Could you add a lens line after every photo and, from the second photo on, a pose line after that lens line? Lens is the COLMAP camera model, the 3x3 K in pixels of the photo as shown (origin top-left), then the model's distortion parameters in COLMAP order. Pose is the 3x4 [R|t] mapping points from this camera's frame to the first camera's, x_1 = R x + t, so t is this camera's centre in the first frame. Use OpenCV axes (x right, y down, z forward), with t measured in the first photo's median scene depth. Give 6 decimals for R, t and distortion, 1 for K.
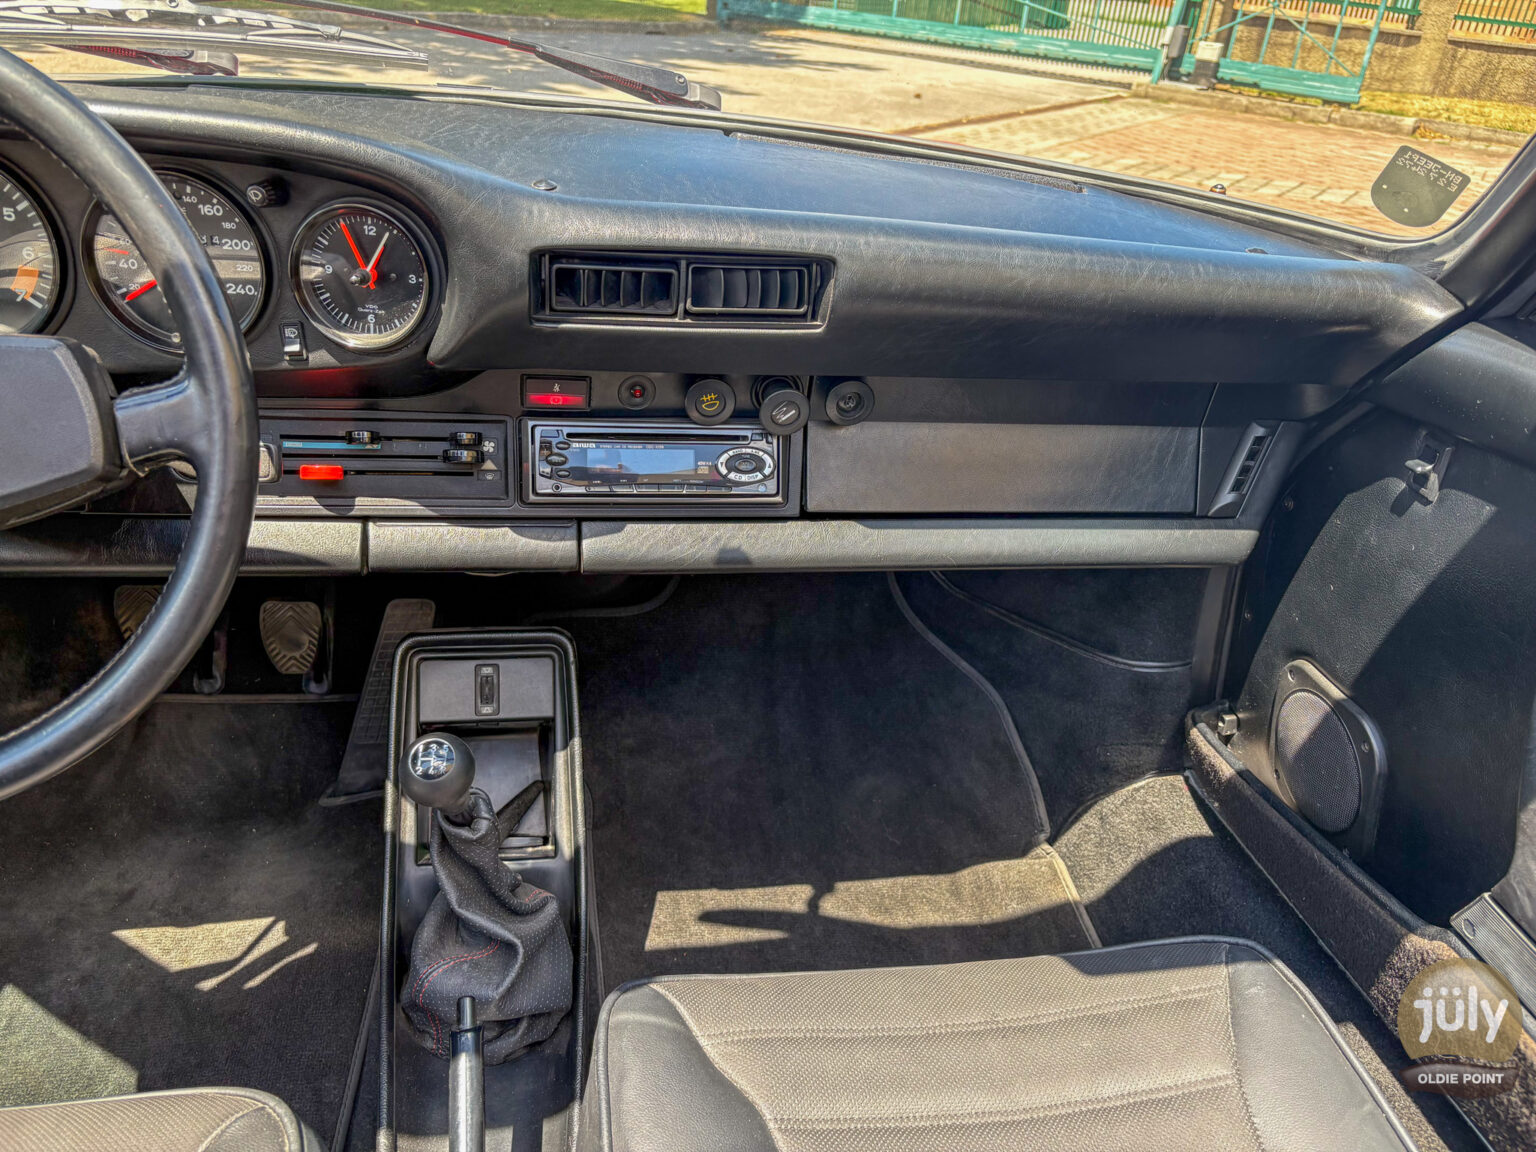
lens RADIAL K [[1174.8, 0, 768.0], [0, 1174.8, 576.0], [0, 0, 1]] dist [0.080385, -0.110216]
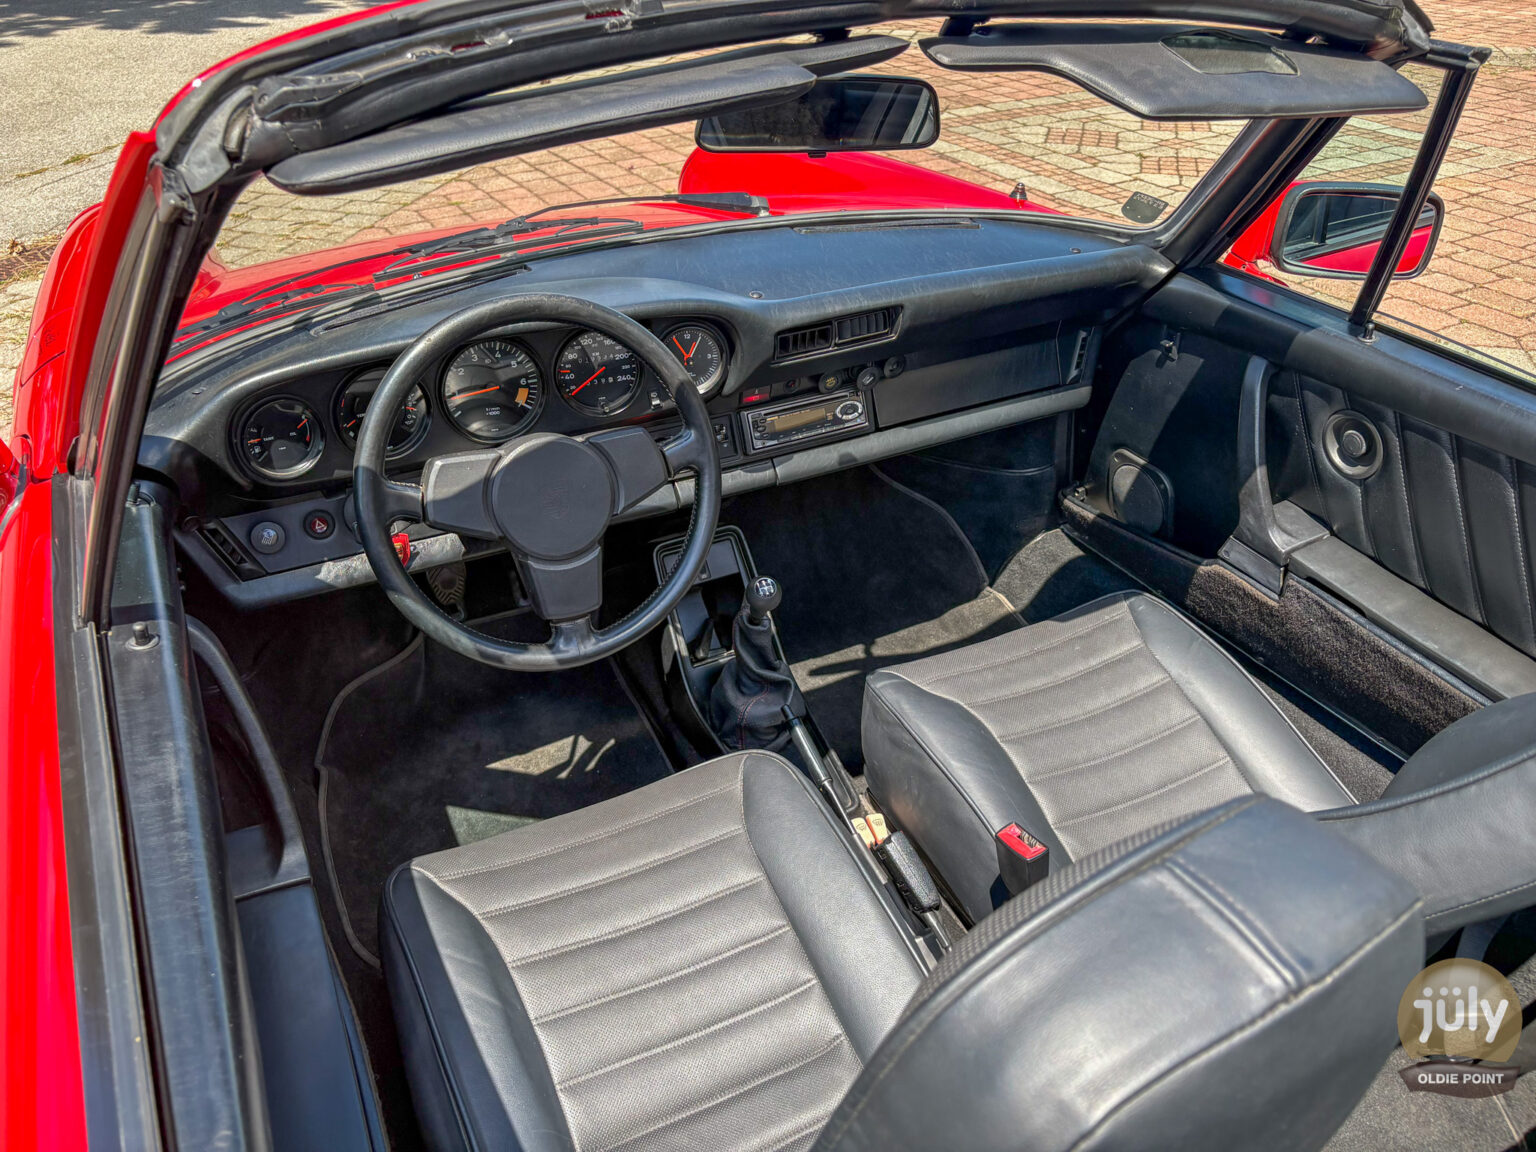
lens RADIAL K [[1169.6, 0, 773.8], [0, 1169.6, 572.6], [0, 0, 1]] dist [0.060912, -0.063488]
pose [[0.952050, -0.230505, 0.201168, -0.411147], [0.207137, 0.969550, 0.130643, -0.080562], [-0.225157, -0.082709, 0.970806, -0.586244]]
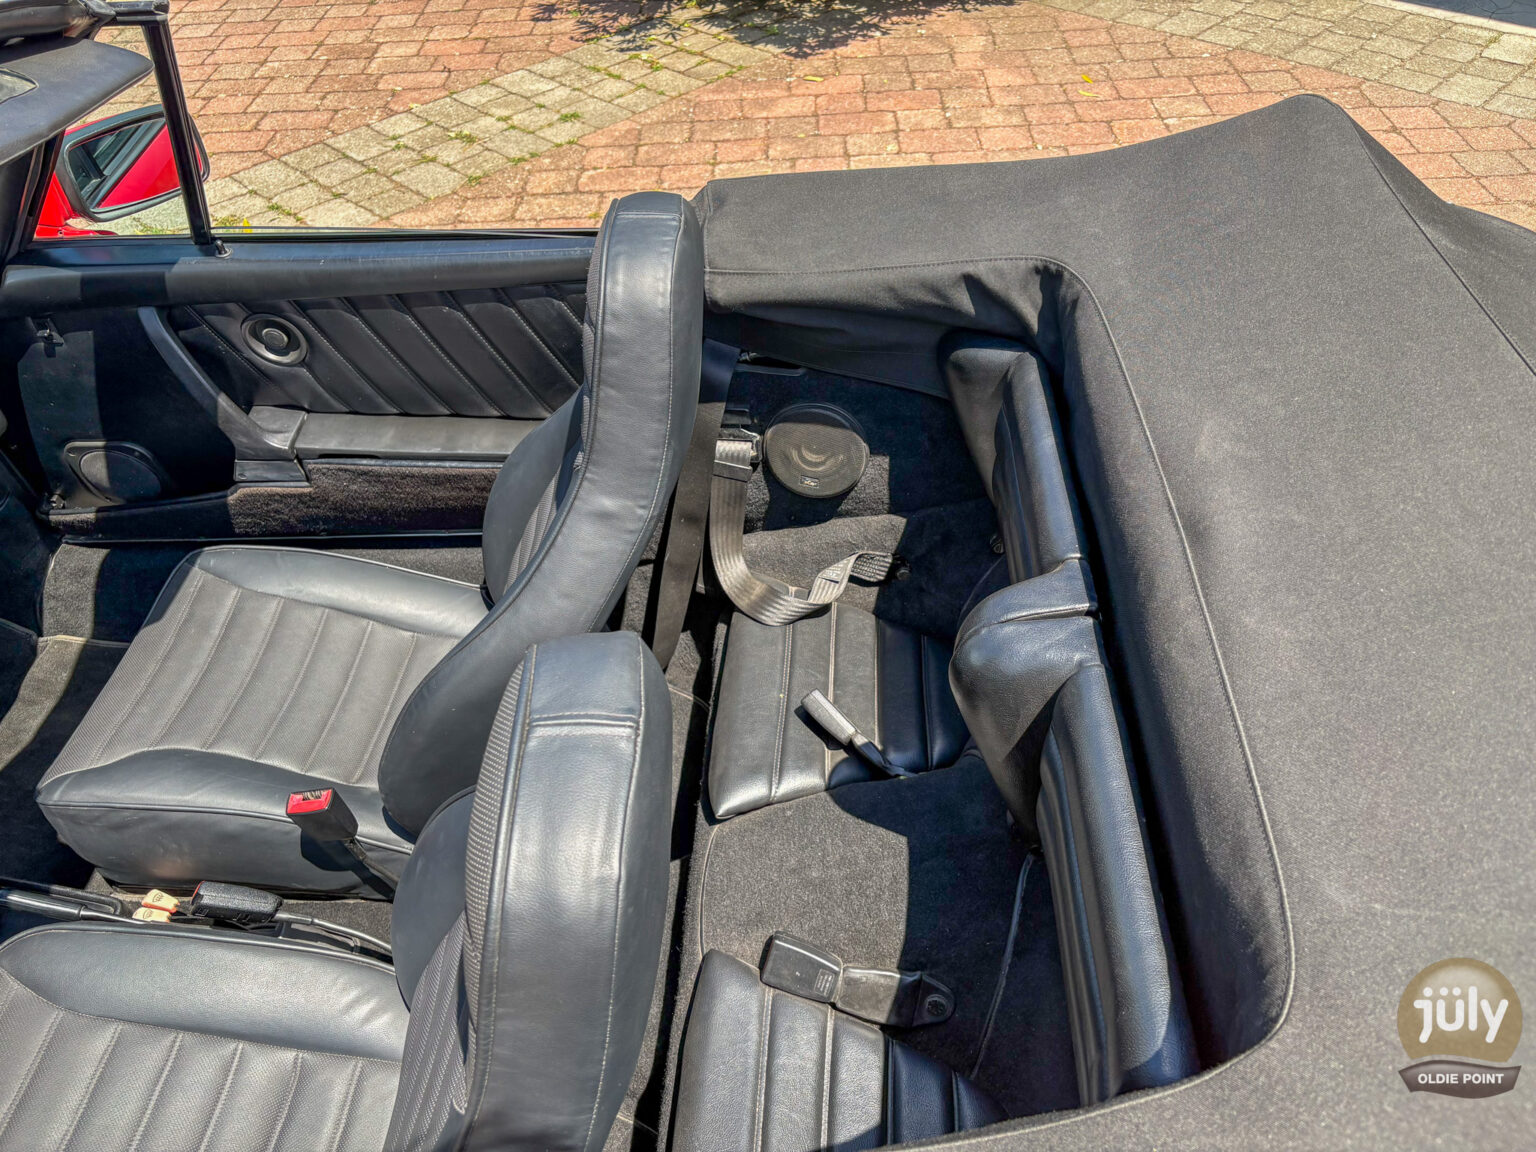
lens RADIAL K [[1154.4, 0, 780.1], [0, 1154.4, 587.3], [0, 0, 1]] dist [0.088632, -0.099487]
pose [[0.218888, -0.736818, 0.639678, -0.520506], [0.508458, 0.645664, 0.569727, -0.215725], [-0.832801, 0.200543, 0.515969, -0.658793]]
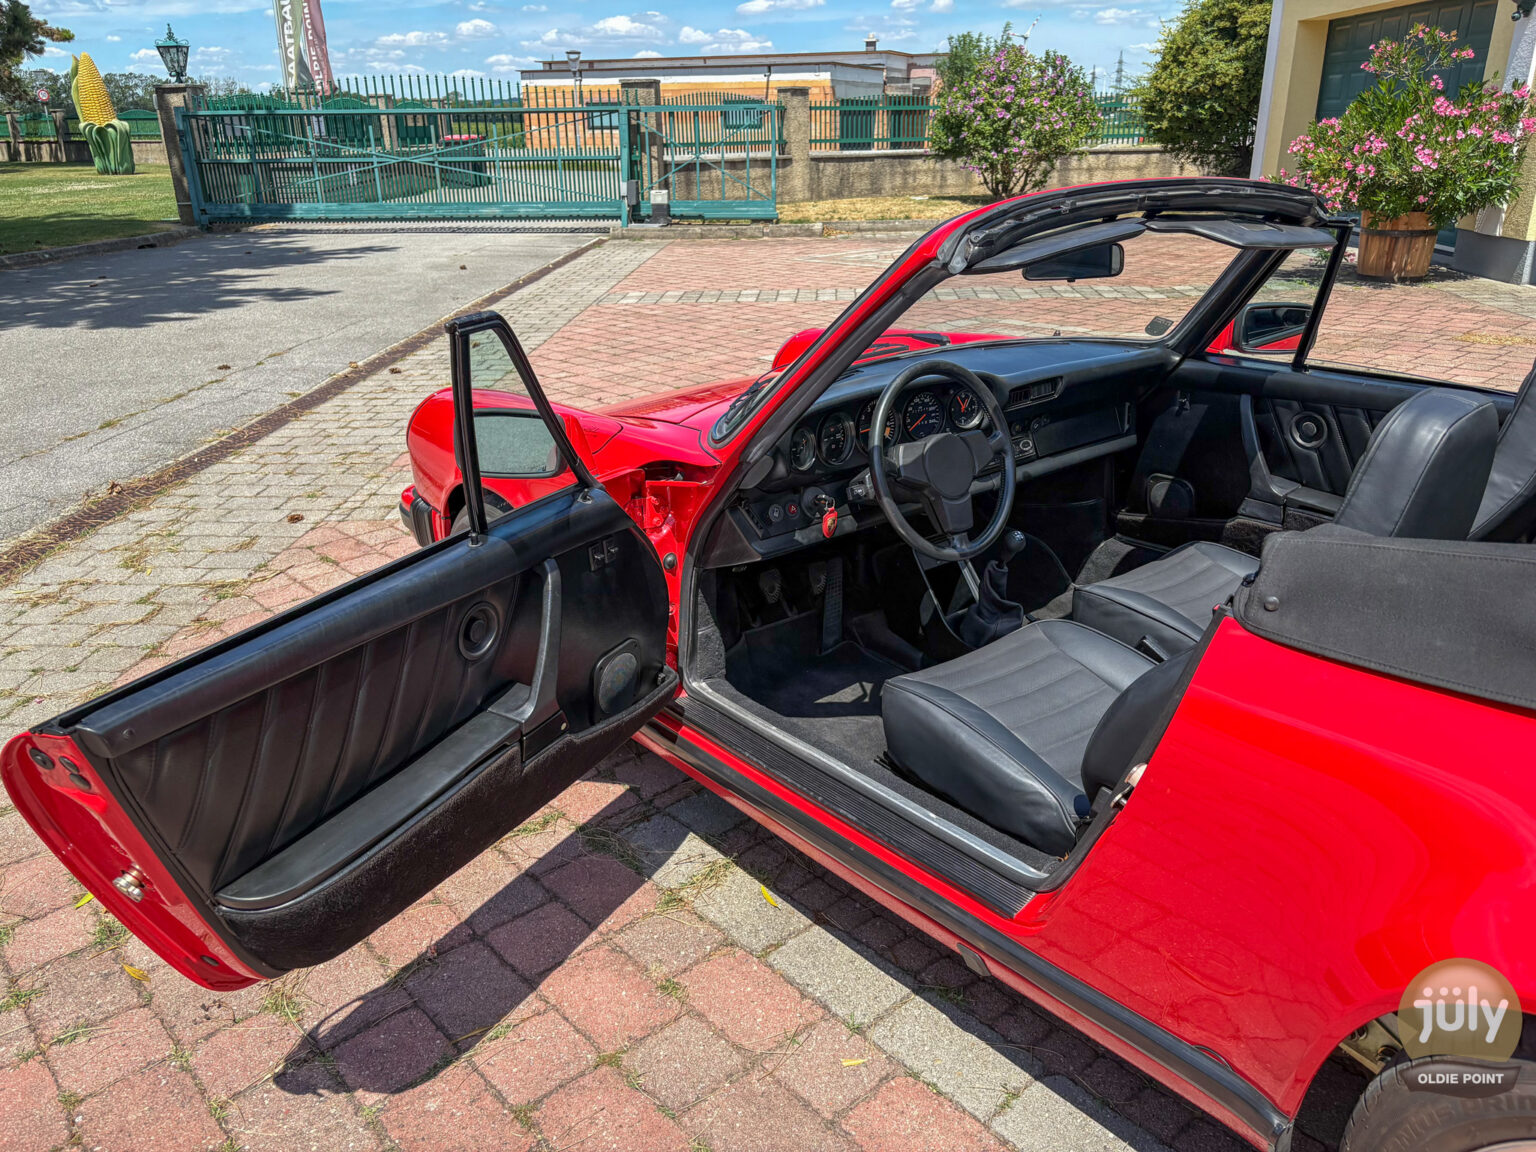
lens RADIAL K [[1171.5, 0, 768.0], [0, 1171.5, 576.0], [0, 0, 1]] dist [-0.002720, 0.038675]
pose [[0.872051, -0.271605, 0.407133, -1.444744], [0.308565, 0.950831, -0.026609, 0.080171], [-0.379887, 0.148832, 0.912981, -1.128531]]
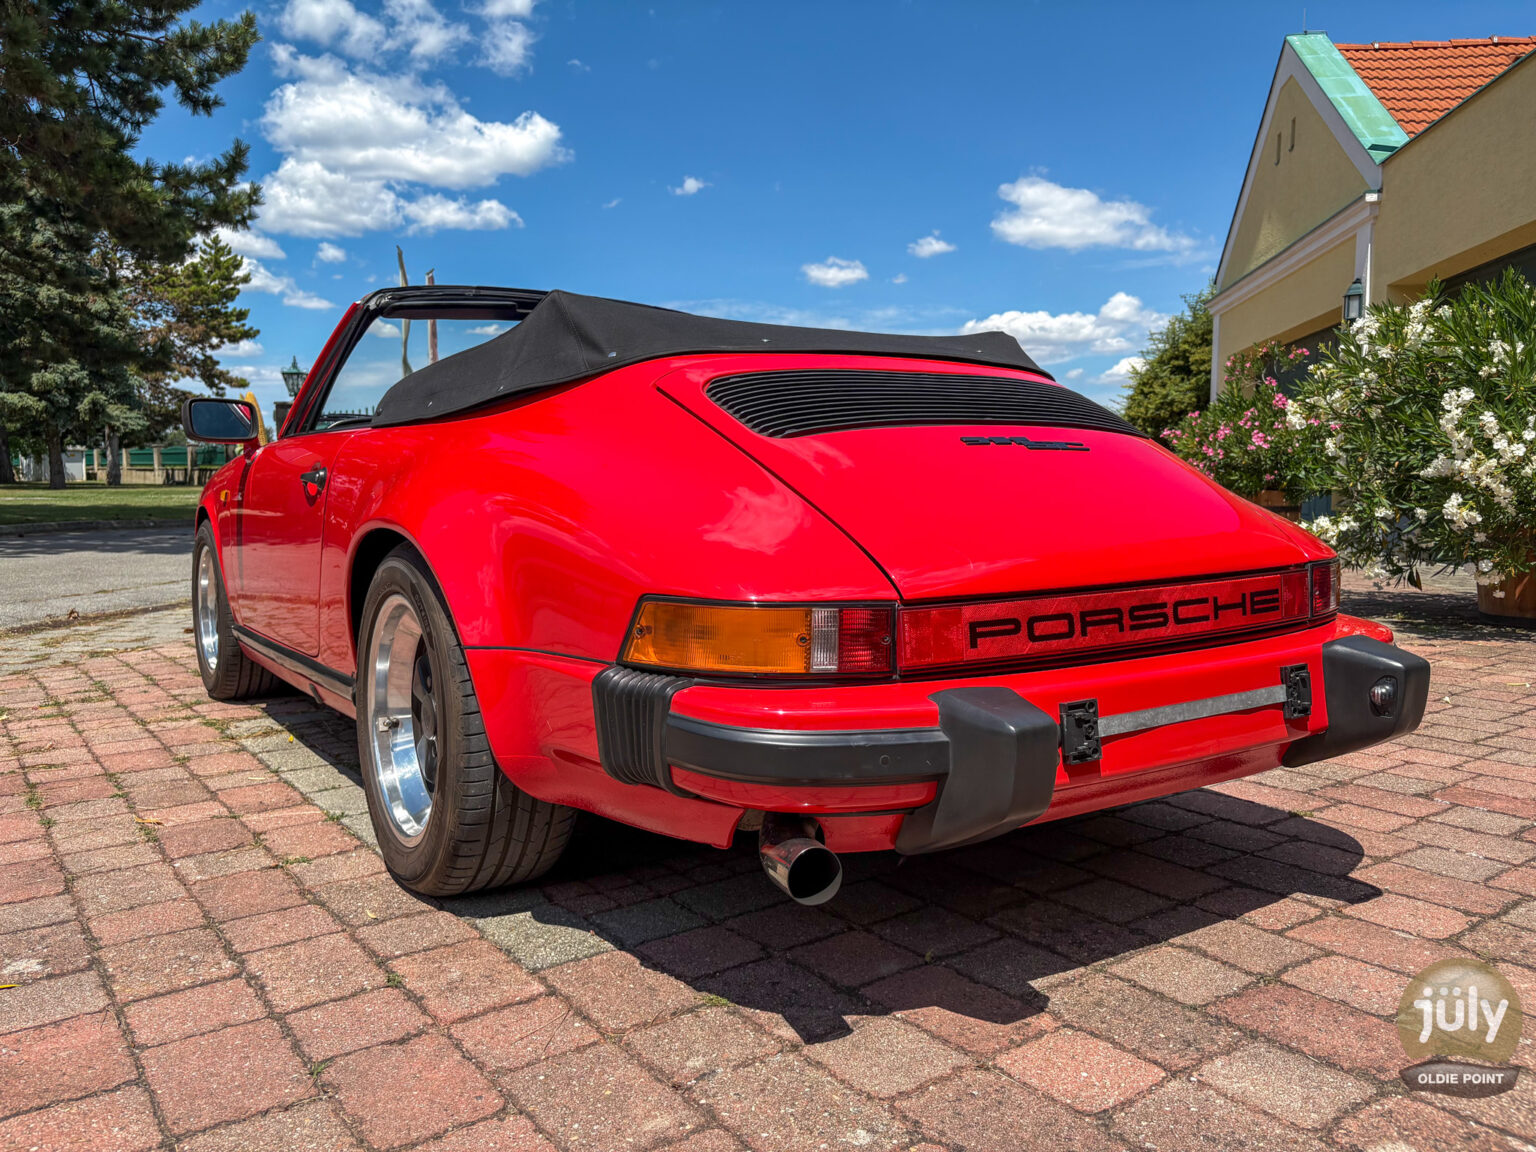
lens RADIAL K [[1154.4, 0, 780.1], [0, 1154.4, 587.3], [0, 0, 1]] dist [0.088632, -0.099487]
pose [[0.914193, -0.126729, 0.384956, -0.747888], [0.258167, 0.914298, -0.312104, 1.375293], [-0.312412, 0.384707, 0.868562, -2.210088]]
